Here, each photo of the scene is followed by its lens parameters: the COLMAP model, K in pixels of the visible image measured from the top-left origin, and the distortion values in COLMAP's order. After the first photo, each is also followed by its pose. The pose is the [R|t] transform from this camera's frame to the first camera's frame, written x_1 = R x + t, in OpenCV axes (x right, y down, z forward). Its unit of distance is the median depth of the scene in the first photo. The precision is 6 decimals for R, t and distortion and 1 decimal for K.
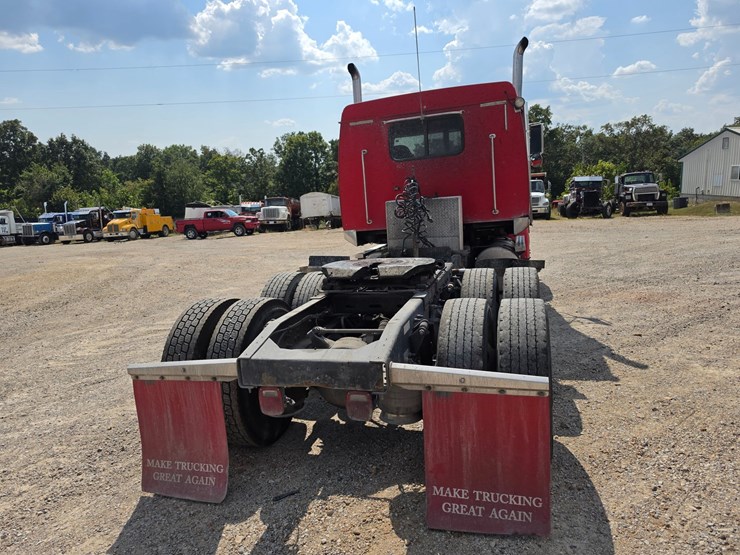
lens RADIAL K [[507.1, 0, 364.9], [0, 507.1, 273.3], [0, 0, 1]] dist [0.086888, -0.128974]
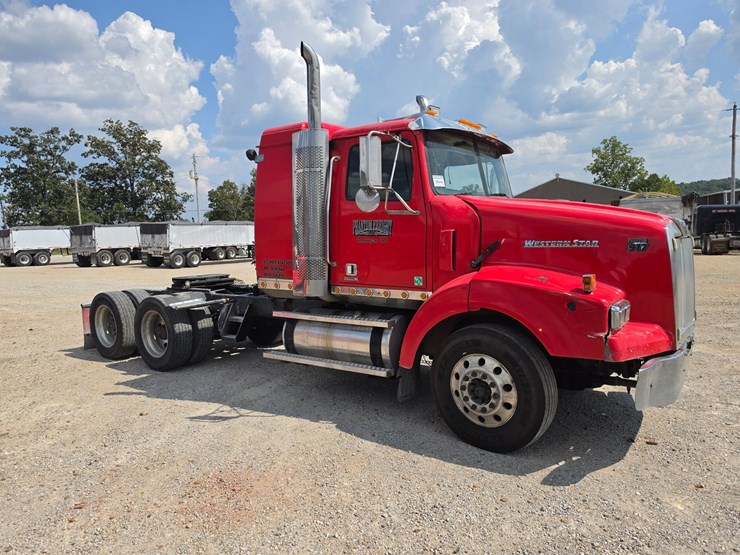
lens RADIAL K [[508.1, 0, 363.1], [0, 508.1, 285.0], [0, 0, 1]] dist [0.063466, -0.085874]
pose [[-0.346860, 0.167084, -0.922914, 1.080616], [-0.082766, 0.974713, 0.207568, -0.297498], [0.934258, 0.148383, -0.324260, 1.460485]]
